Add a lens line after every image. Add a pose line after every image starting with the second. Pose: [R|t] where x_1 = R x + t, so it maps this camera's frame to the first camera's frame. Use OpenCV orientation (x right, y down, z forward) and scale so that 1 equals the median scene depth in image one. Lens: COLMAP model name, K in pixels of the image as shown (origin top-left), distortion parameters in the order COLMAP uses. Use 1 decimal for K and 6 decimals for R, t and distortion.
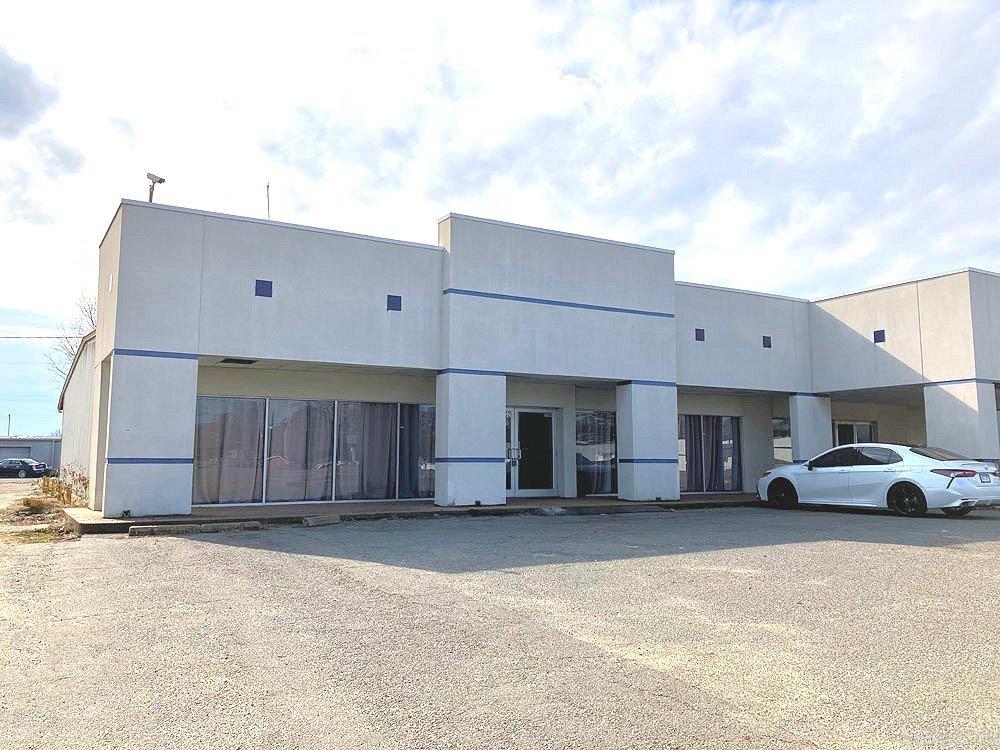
lens RADIAL K [[854.4, 0, 461.0], [0, 854.4, 373.7], [0, 0, 1]] dist [-0.000645, -0.004085]
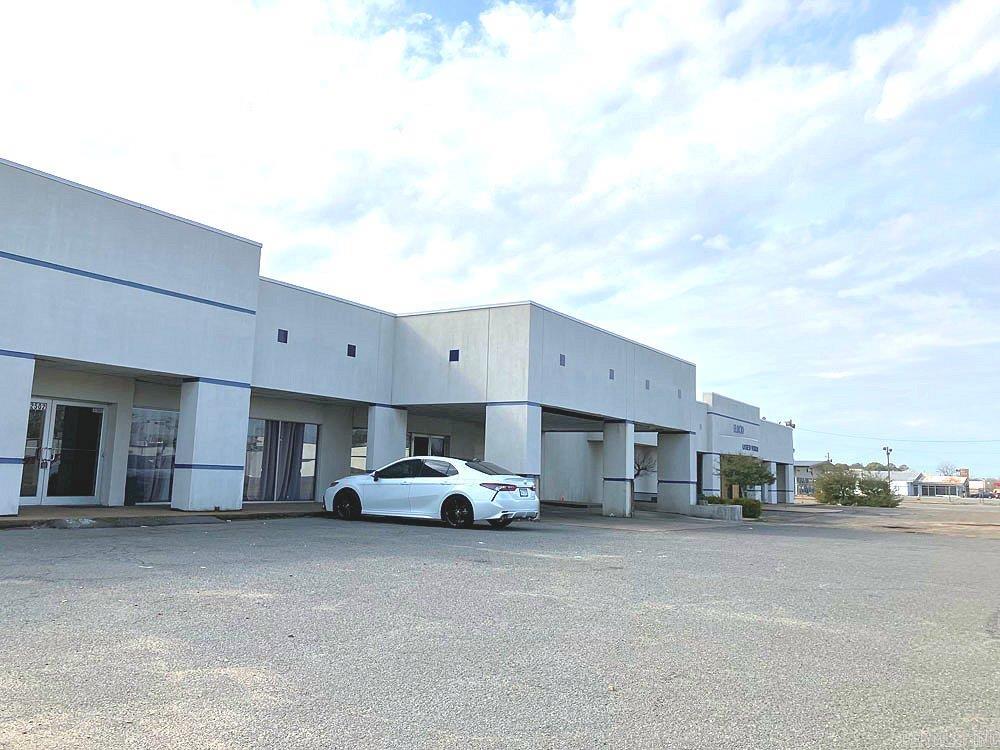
lens RADIAL K [[830.0, 0, 512.3], [0, 830.0, 374.9], [0, 0, 1]] dist [0.072605, -0.099939]
pose [[0.877715, 0.084366, 0.471697, 0.078093], [-0.080379, 0.996353, -0.028638, 0.004129], [-0.472393, -0.012779, 0.881295, 0.066069]]
